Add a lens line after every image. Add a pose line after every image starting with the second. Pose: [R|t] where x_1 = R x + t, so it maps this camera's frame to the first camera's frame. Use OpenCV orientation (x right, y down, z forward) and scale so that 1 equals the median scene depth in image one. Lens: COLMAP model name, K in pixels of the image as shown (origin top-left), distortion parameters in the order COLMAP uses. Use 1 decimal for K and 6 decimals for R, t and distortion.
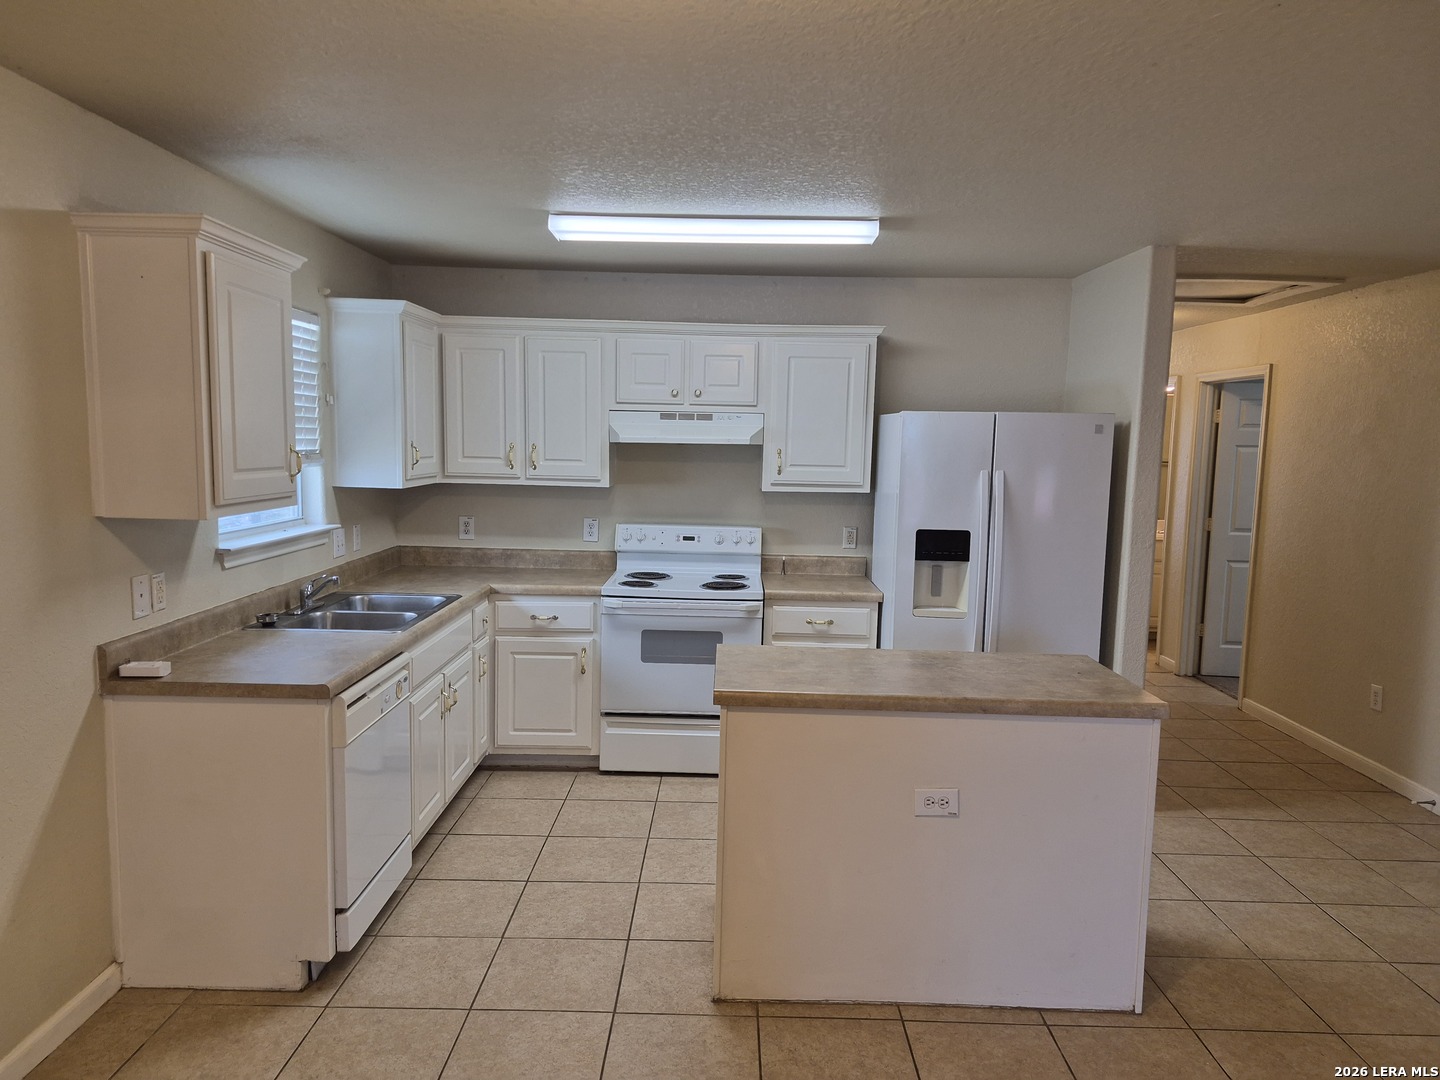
lens RADIAL K [[999.0, 0, 720.0], [0, 999.0, 540.0], [0, 0, 1]] dist [0.057503, -0.002358]
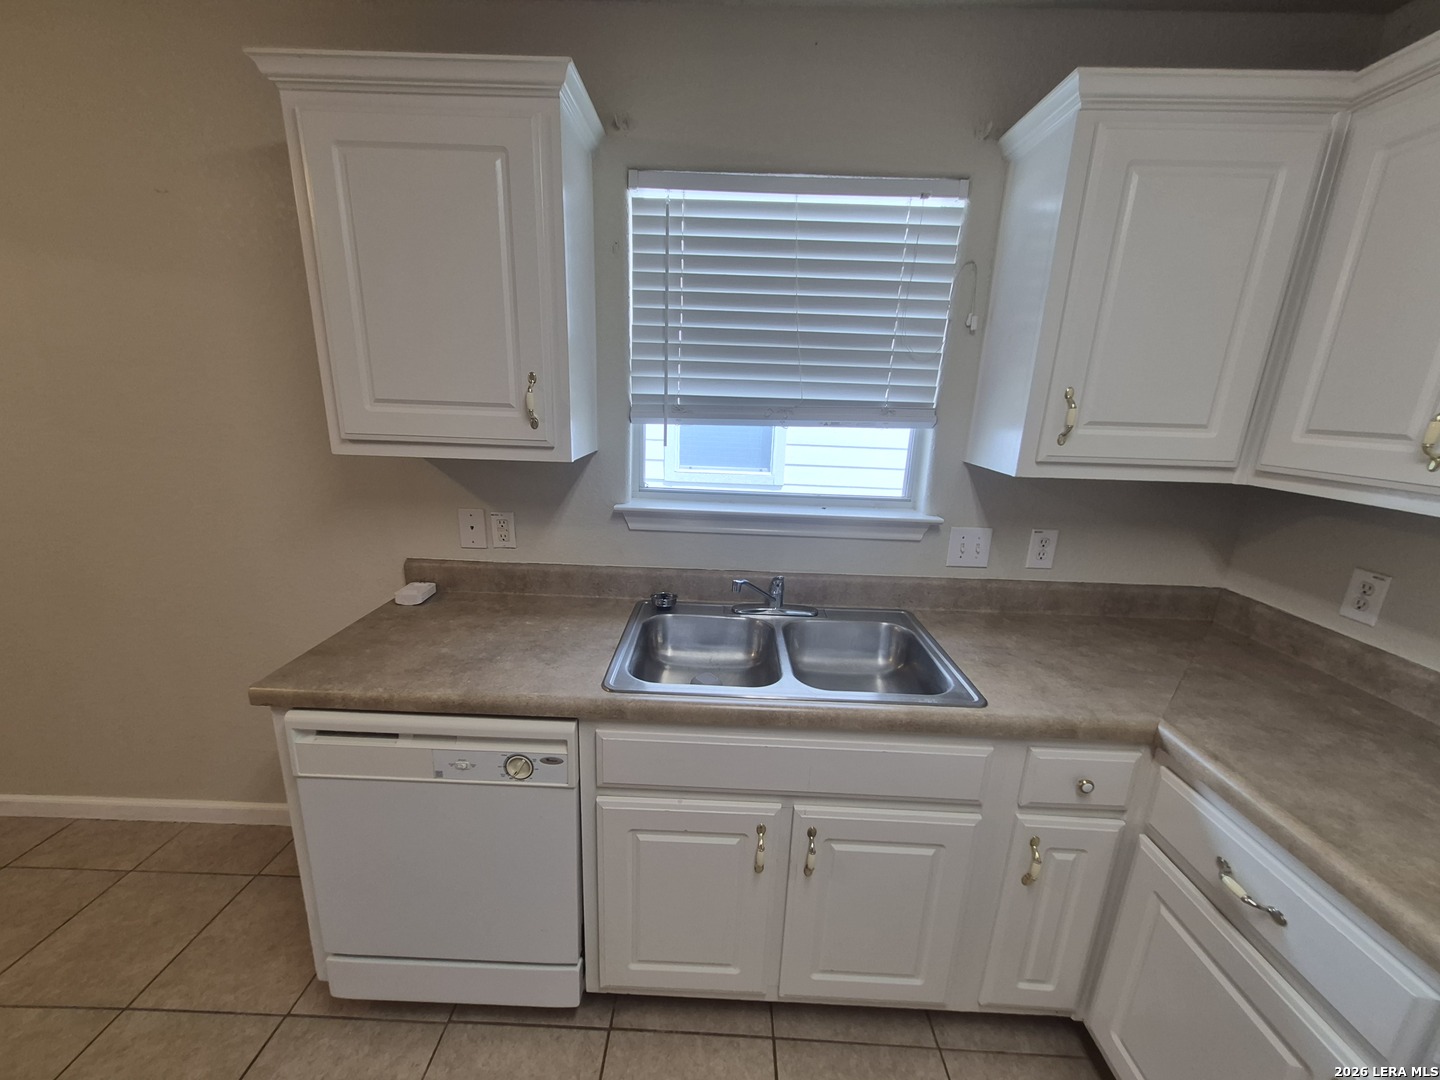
lens RADIAL K [[566.8, 0, 711.4], [0, 566.8, 546.7], [0, 0, 1]] dist [0.005131, -0.000321]
pose [[-0.017611, 0.237747, -0.971167, -0.005277], [-0.134493, 0.961927, 0.237924, -0.066955], [0.990758, 0.134805, 0.015035, 0.851564]]
